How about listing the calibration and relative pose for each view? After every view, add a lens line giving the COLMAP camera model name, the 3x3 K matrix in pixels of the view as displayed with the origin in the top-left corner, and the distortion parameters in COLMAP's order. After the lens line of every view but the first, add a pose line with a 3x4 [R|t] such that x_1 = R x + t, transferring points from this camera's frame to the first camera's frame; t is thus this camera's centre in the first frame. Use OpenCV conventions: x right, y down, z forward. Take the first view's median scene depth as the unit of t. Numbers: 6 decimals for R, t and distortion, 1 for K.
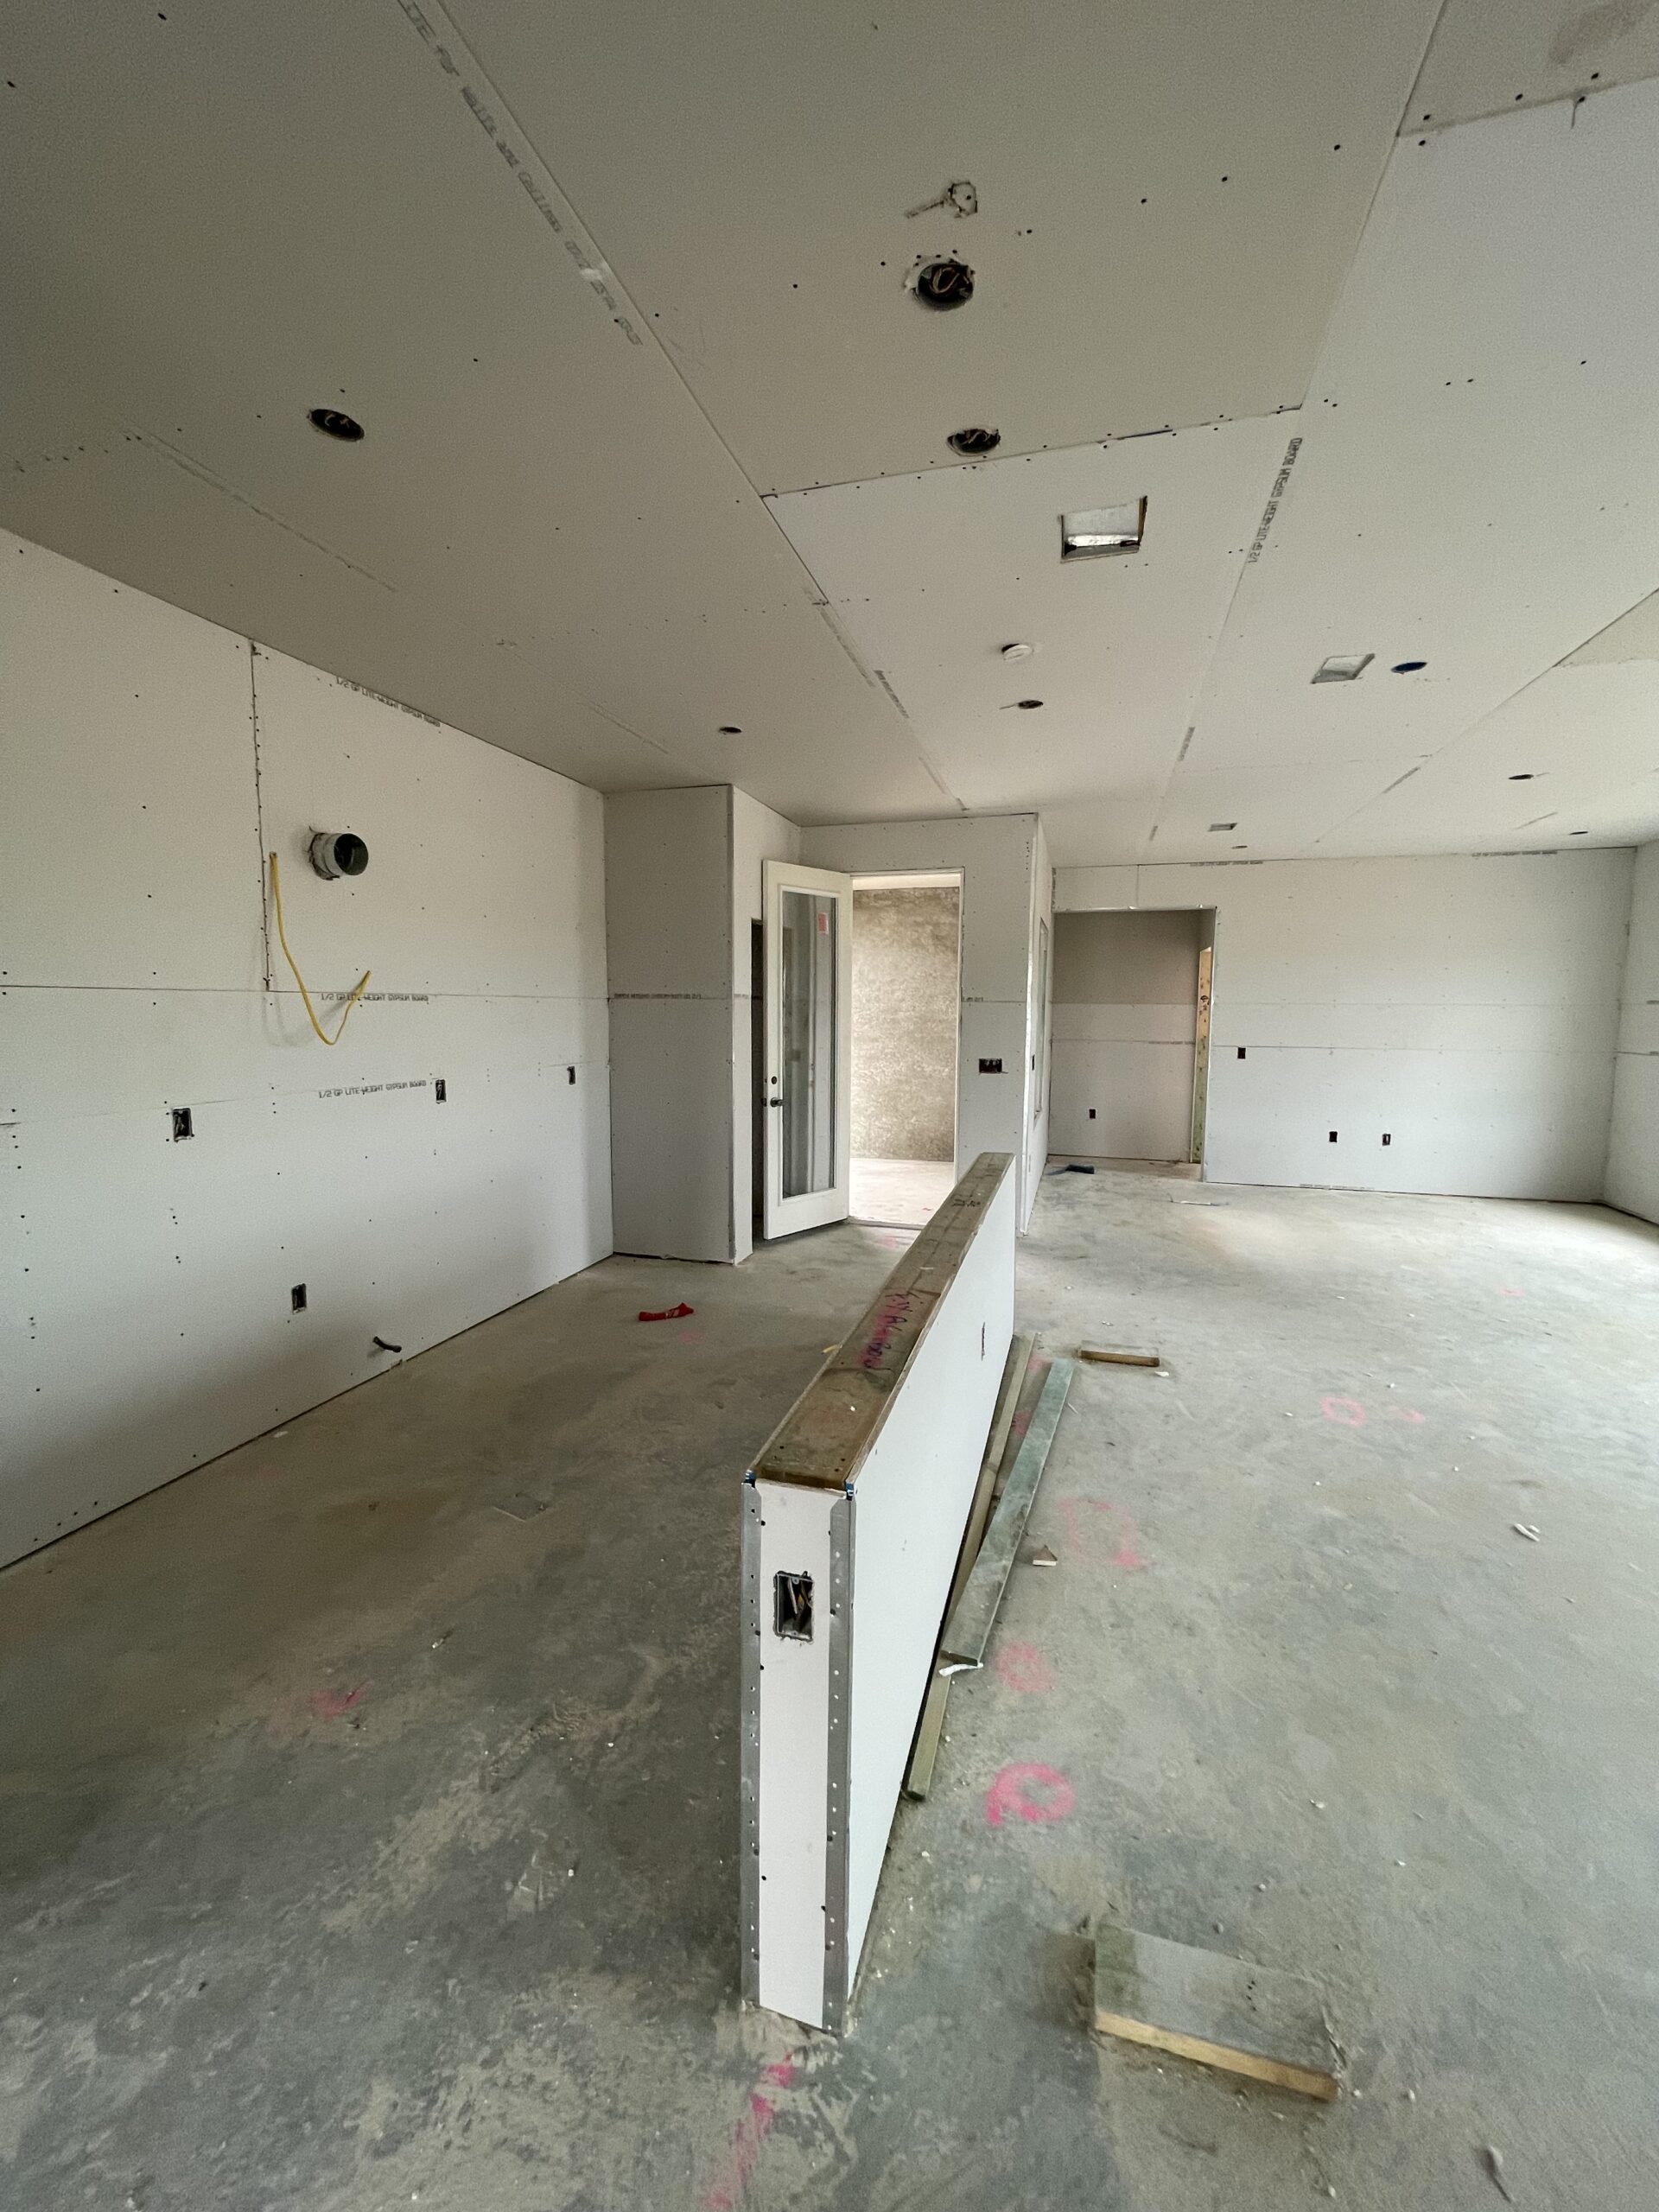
lens RADIAL K [[876.8, 0, 831.7], [0, 876.8, 1095.0], [0, 0, 1]] dist [-0.007675, 0.000158]
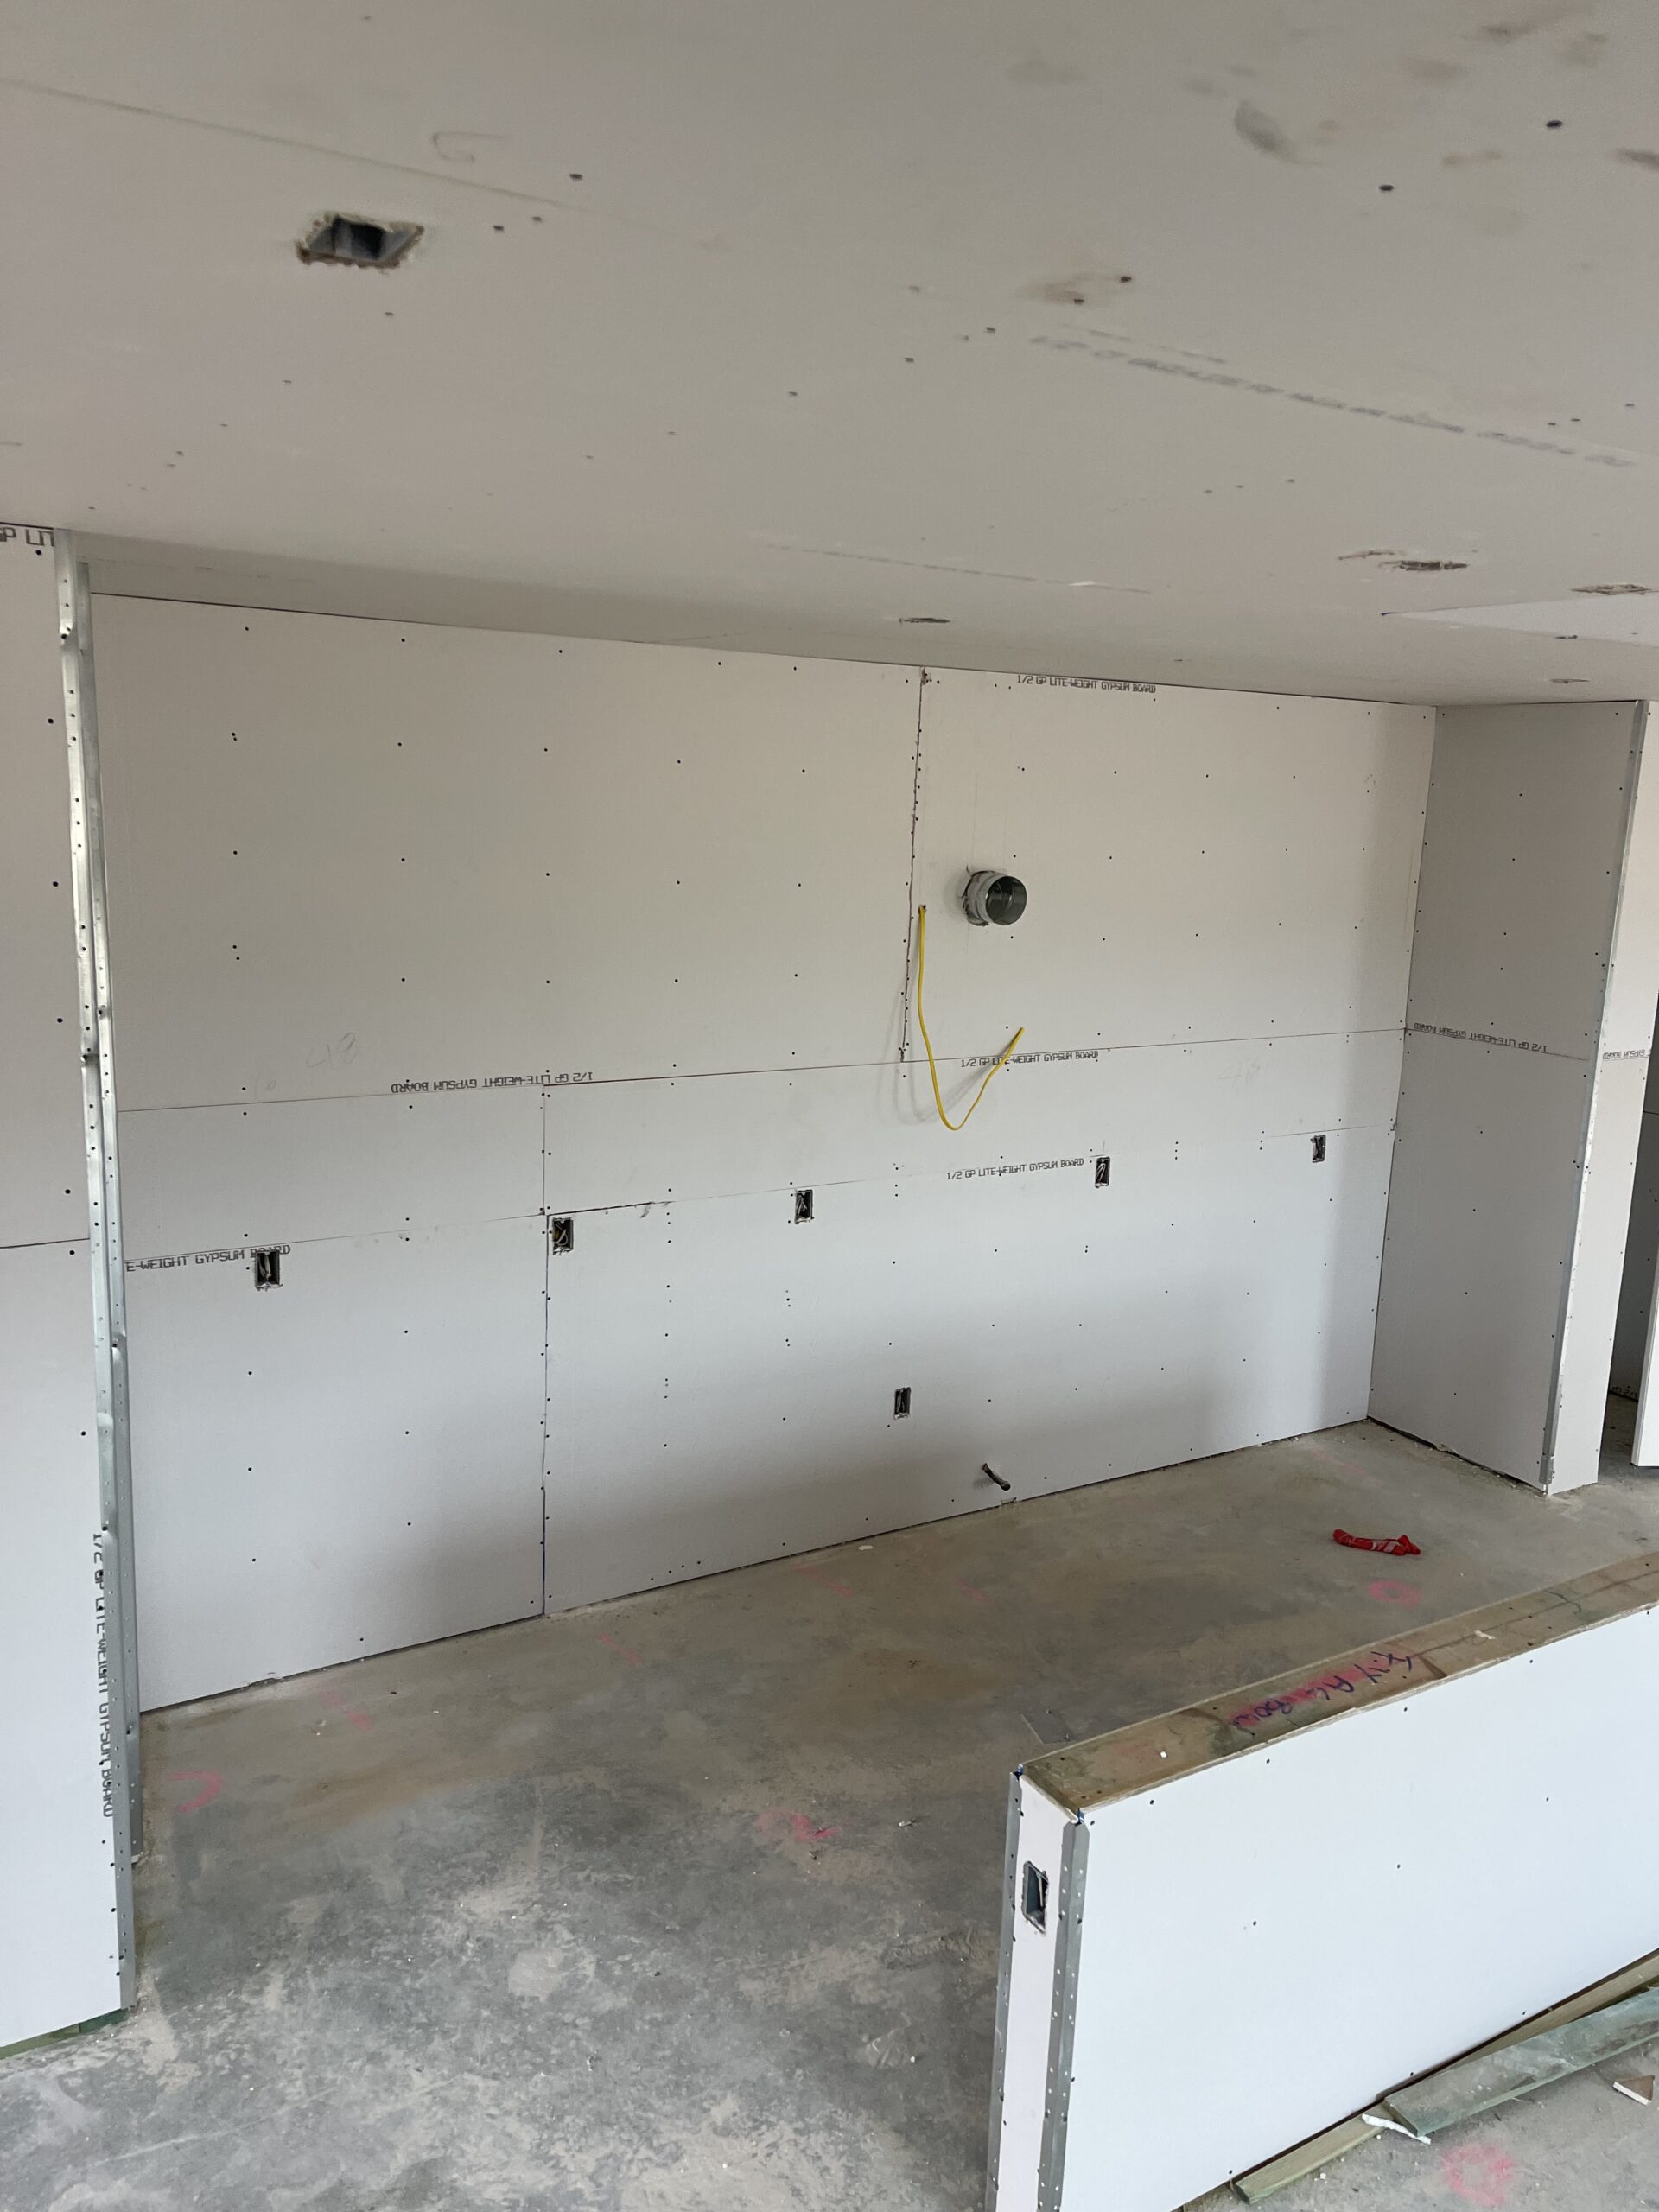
lens RADIAL K [[1676.4, 0, 829.3], [0, 1676.4, 1107.1], [0, 0, 1]] dist [0.020777, -0.068443]
pose [[0.736053, 0.150547, -0.659971, 0.610107], [-0.100455, 0.988453, 0.113441, -0.370784], [0.669429, -0.017201, 0.742677, -0.440966]]
